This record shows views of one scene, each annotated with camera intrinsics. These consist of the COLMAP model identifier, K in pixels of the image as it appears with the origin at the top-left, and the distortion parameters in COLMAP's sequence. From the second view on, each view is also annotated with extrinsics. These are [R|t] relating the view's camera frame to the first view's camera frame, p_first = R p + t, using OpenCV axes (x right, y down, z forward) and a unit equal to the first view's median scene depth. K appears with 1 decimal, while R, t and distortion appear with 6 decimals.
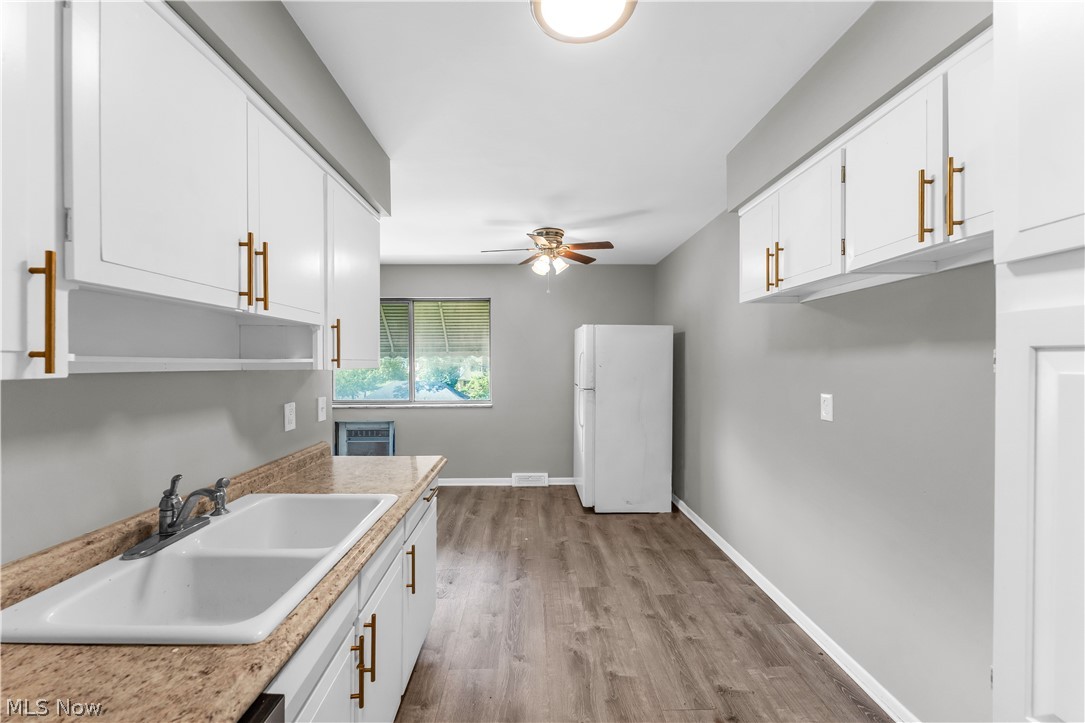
lens RADIAL K [[446.3, 0, 545.9], [0, 446.3, 361.0], [0, 0, 1]] dist [0.000346, 0.000099]
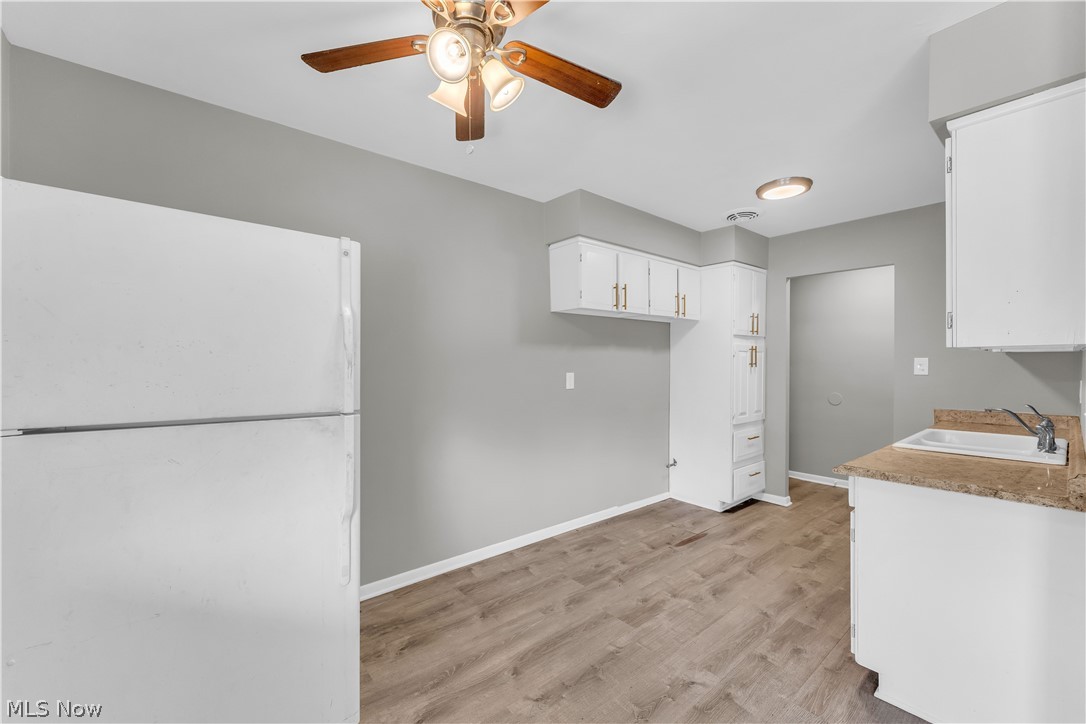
lens RADIAL K [[441.5, 0, 534.6], [0, 441.5, 364.9], [0, 0, 1]] dist [-0.000359, -0.000349]
pose [[-0.611599, -0.000317, 0.791168, -0.301643], [0.001644, 0.999997, 0.001671, 0.022134], [-0.791166, 0.002323, -0.611597, 1.109425]]
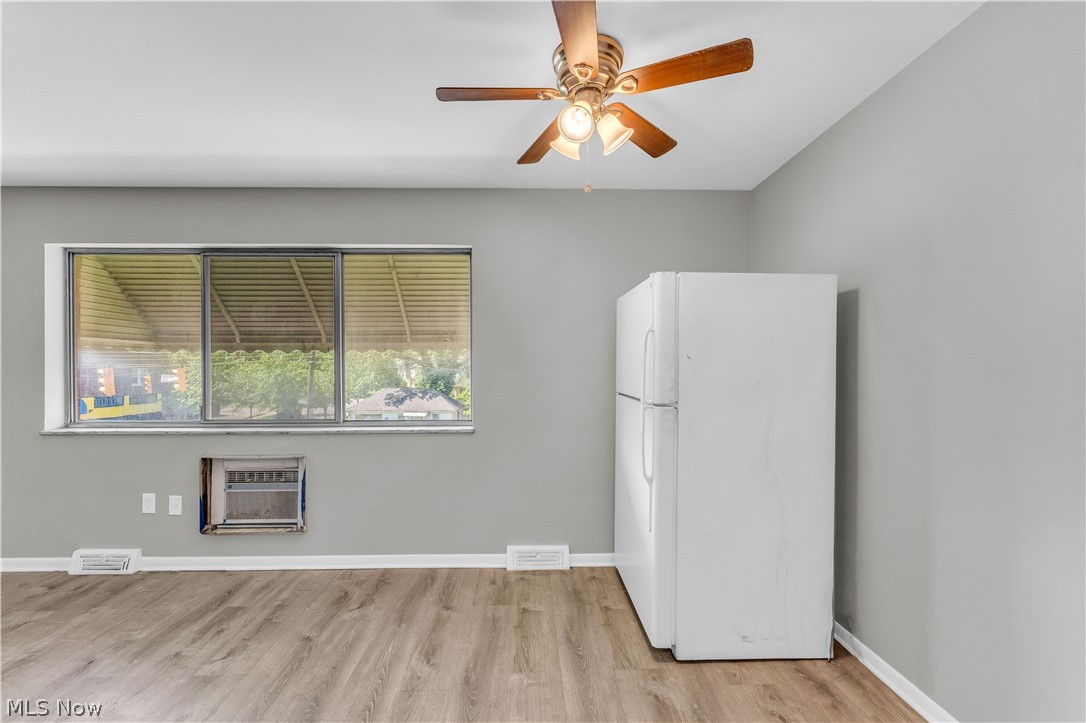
lens RADIAL K [[441.5, 0, 541.2], [0, 441.5, 364.6], [0, 0, 1]] dist [-0.000359, -0.000349]
pose [[0.999984, 0.002298, -0.005147, -0.035686], [-0.002346, 0.999952, -0.009467, 0.023537], [0.005125, 0.009479, 0.999942, 0.514889]]
